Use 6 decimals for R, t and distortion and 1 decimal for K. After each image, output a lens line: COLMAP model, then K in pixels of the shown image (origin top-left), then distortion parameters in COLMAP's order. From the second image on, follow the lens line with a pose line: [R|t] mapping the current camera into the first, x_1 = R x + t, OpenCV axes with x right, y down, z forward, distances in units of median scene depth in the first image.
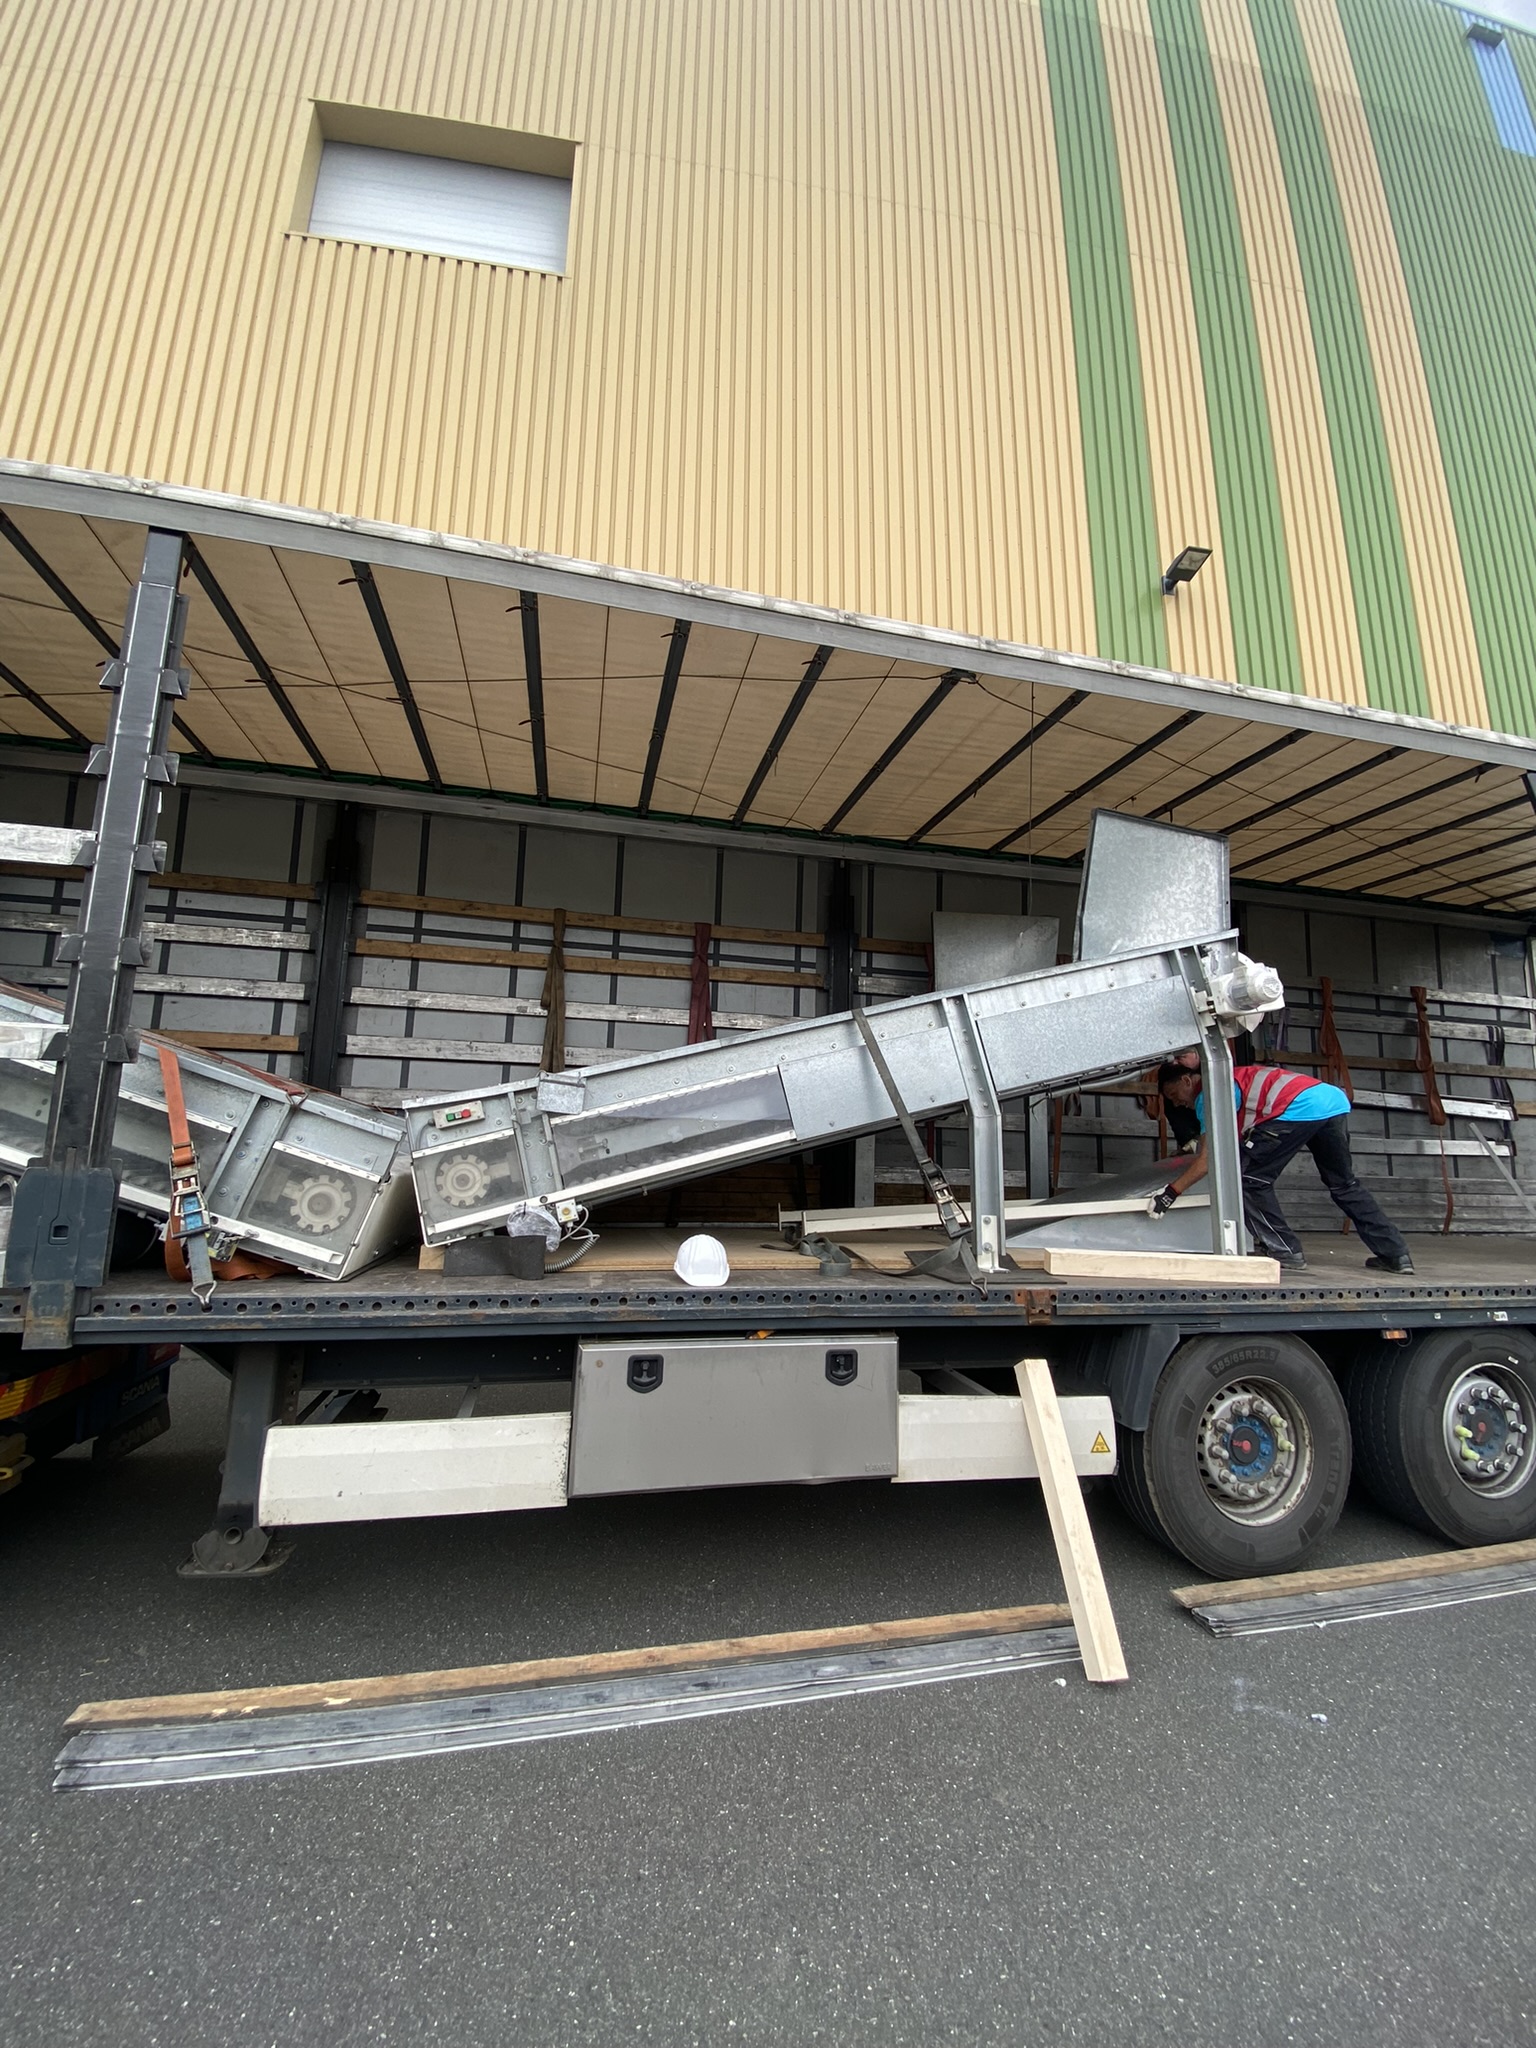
lens RADIAL K [[836.8, 0, 768.0], [0, 836.8, 1024.0], [0, 0, 1]] dist [-0.011796, -0.000109]
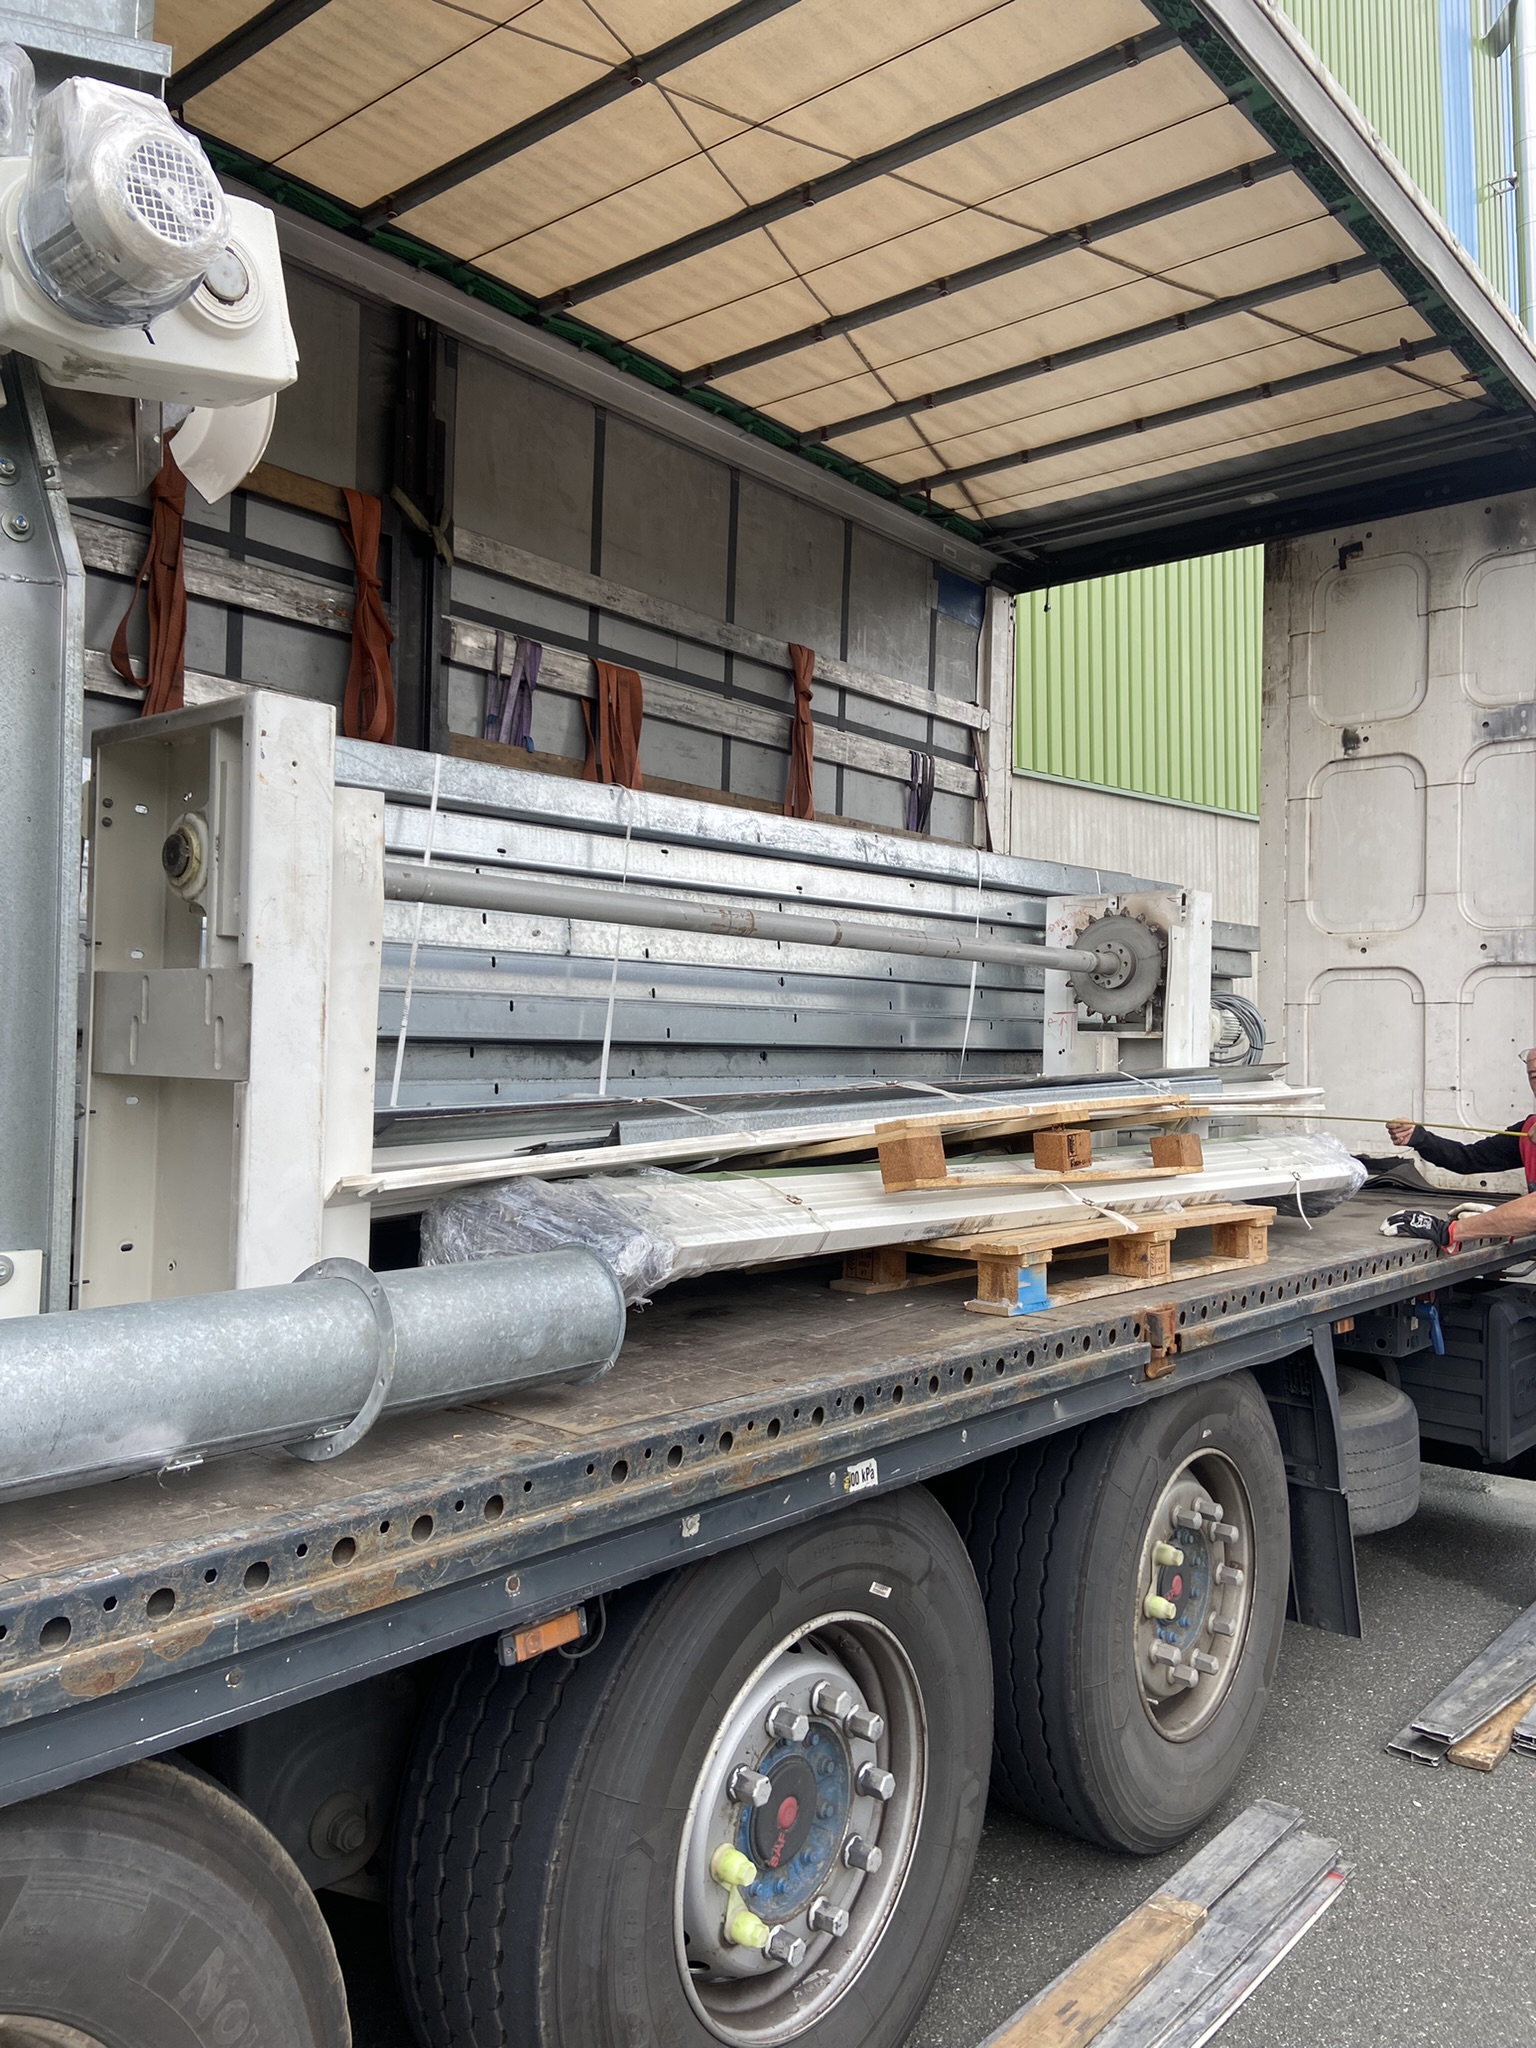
lens RADIAL K [[1564.9, 0, 768.0], [0, 1564.9, 1024.0], [0, 0, 1]] dist [0.100025, -0.162047]
pose [[0.807765, -0.008941, 0.589437, 0.489974], [-0.085882, 0.987433, 0.132670, 0.098495], [-0.583215, -0.157788, 0.796846, 0.553778]]
